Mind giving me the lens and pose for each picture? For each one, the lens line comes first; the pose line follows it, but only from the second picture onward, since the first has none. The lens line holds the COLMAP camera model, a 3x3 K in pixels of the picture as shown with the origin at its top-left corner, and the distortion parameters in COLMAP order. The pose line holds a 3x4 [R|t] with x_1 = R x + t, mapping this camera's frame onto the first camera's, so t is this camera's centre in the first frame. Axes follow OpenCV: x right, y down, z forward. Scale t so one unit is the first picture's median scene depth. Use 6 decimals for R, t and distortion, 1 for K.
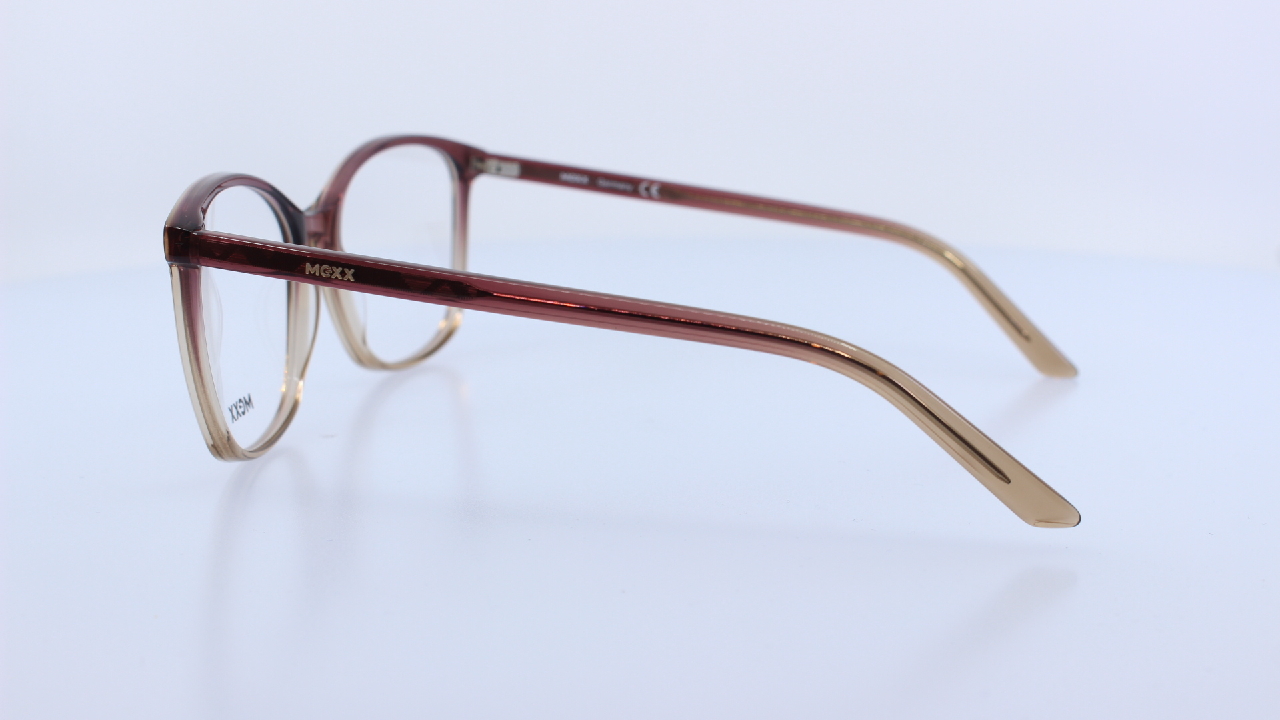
lens RADIAL K [[1817.8, 0, 642.2], [0, 1817.8, 356.1], [0, 0, 1]] dist [-0.062495, 0.000000]
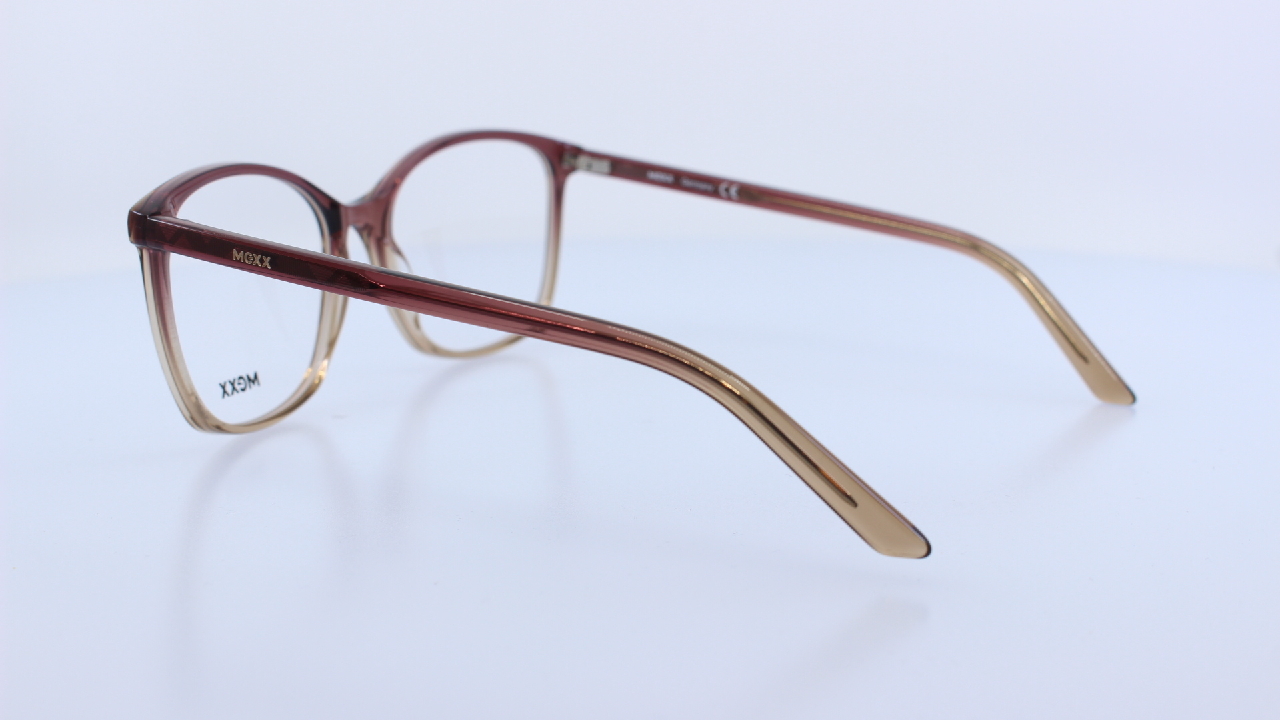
lens RADIAL K [[1817.8, 0, 645.1], [0, 1817.8, 362.0], [0, 0, 1]] dist [-0.062495, 0.000000]
pose [[0.965336, 0.052641, -0.255648, 0.218877], [-0.051410, 0.998611, 0.011500, -0.006989], [0.255899, 0.002041, 0.966701, 0.028788]]
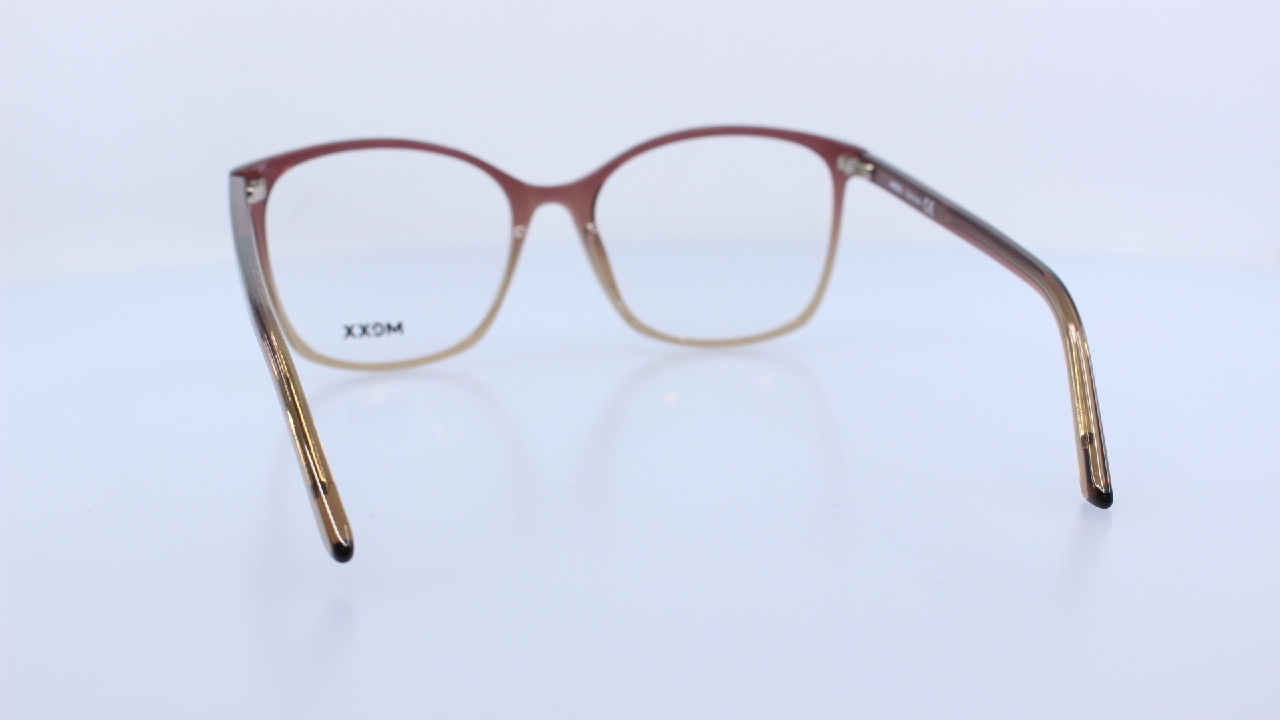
lens RADIAL K [[1817.8, 0, 636.6], [0, 1817.8, 352.2], [0, 0, 1]] dist [-0.062495, 0.000000]
pose [[0.503537, 0.182735, -0.844428, 0.720660], [-0.163825, 0.979840, 0.114348, -0.100134], [0.848299, 0.080760, 0.523322, 0.399658]]
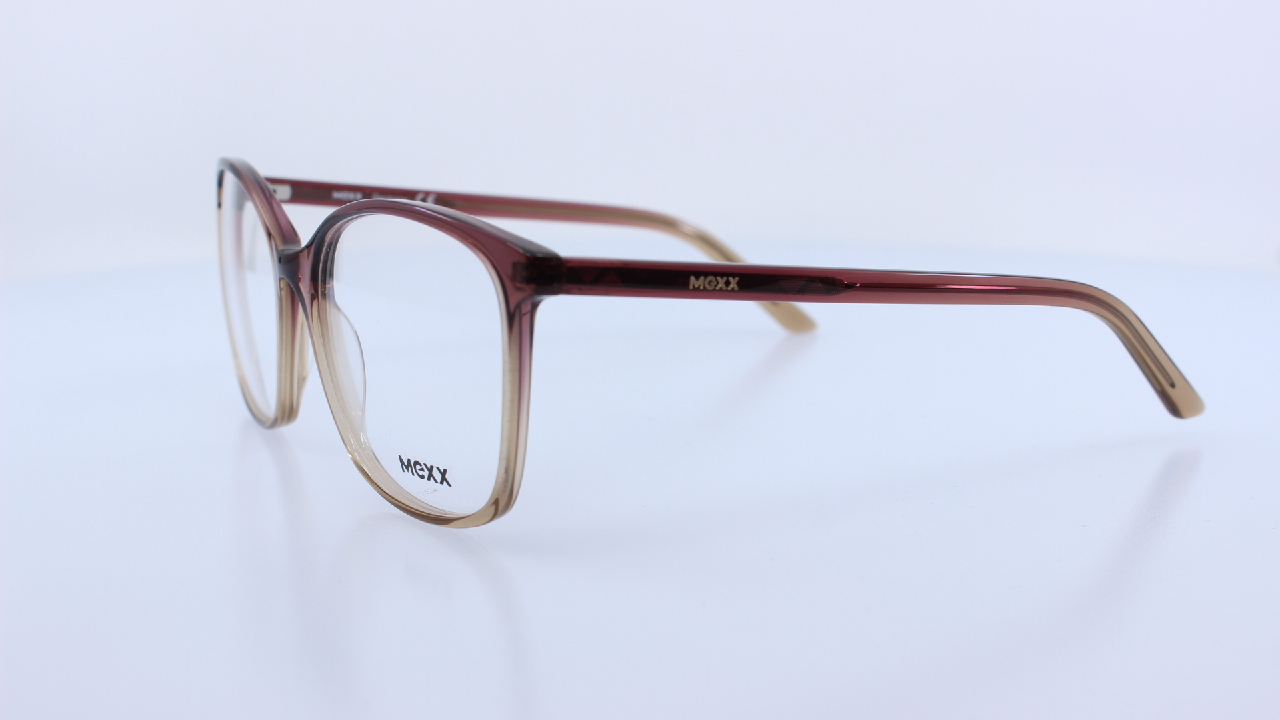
lens RADIAL K [[1817.8, 0, 645.4], [0, 1817.8, 361.1], [0, 0, 1]] dist [-0.062495, 0.000000]
pose [[0.711358, -0.136111, 0.689524, -0.595628], [0.138451, 0.988983, 0.052390, -0.041593], [-0.689058, 0.058197, 0.722366, 0.221400]]
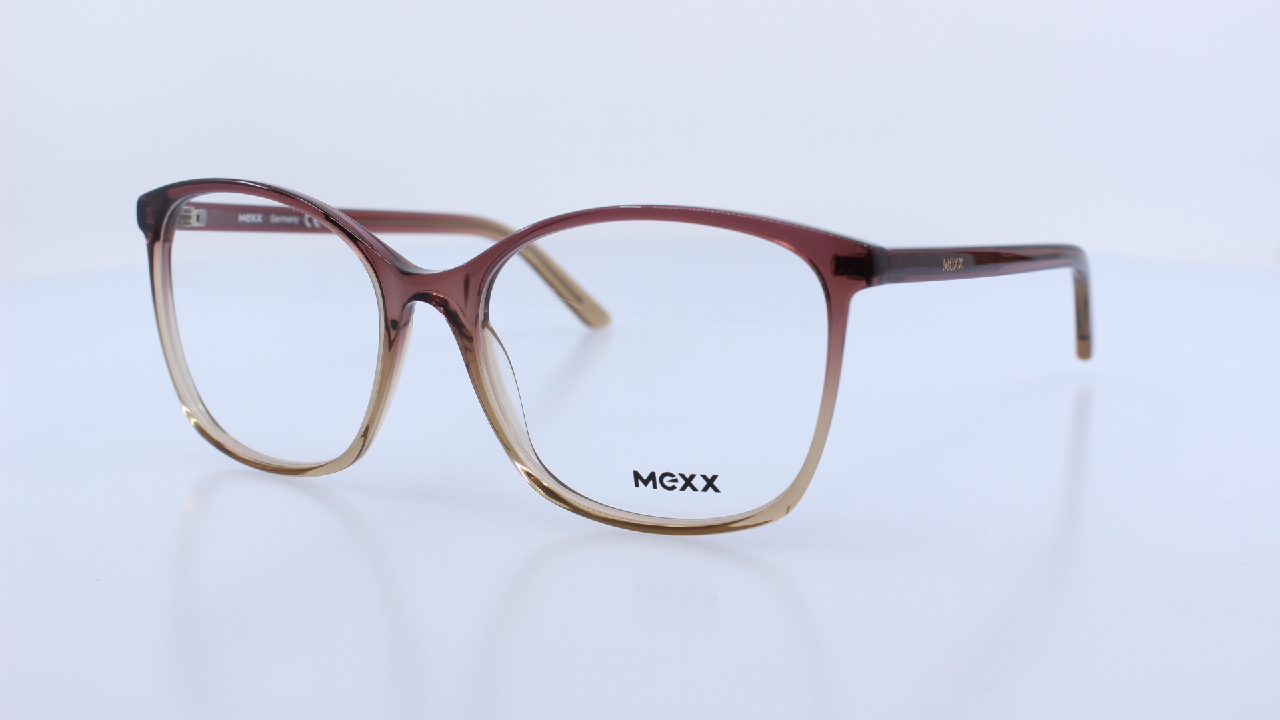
lens RADIAL K [[1817.8, 0, 637.0], [0, 1817.8, 362.1], [0, 0, 1]] dist [-0.062495, 0.000000]
pose [[0.255009, -0.186527, 0.948777, -0.823060], [0.195671, 0.970872, 0.138279, -0.115984], [-0.946933, 0.150386, 0.284079, 0.603201]]
